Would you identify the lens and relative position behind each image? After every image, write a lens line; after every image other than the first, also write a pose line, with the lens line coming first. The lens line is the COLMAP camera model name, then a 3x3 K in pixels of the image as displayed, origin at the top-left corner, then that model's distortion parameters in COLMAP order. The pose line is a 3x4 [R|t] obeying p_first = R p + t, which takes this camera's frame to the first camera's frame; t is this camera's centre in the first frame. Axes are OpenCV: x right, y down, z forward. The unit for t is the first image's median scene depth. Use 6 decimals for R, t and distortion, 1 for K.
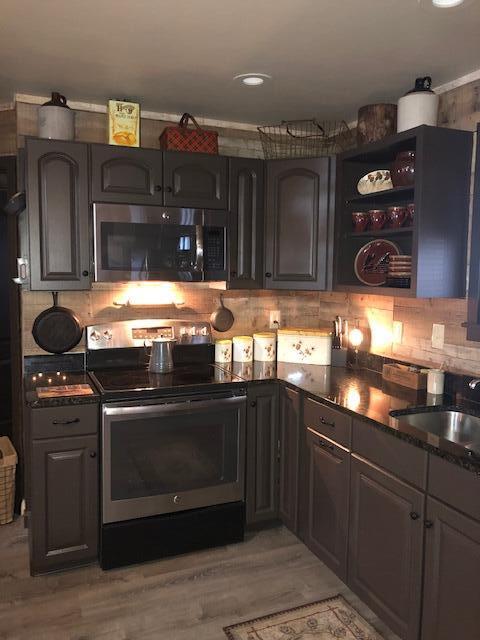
lens RADIAL K [[518.6, 0, 245.1], [0, 518.6, 304.2], [0, 0, 1]] dist [0.042289, -0.034780]
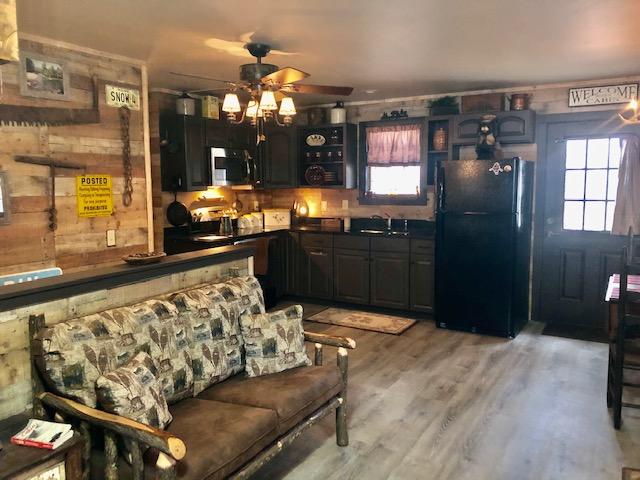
lens RADIAL K [[518.6, 0, 321.9], [0, 518.6, 238.2], [0, 0, 1]] dist [0.042289, -0.034780]
pose [[0.794952, -0.086222, 0.600514, -1.083056], [0.058485, 0.996130, 0.065603, 0.044961], [-0.603846, -0.017030, 0.796919, -0.804489]]
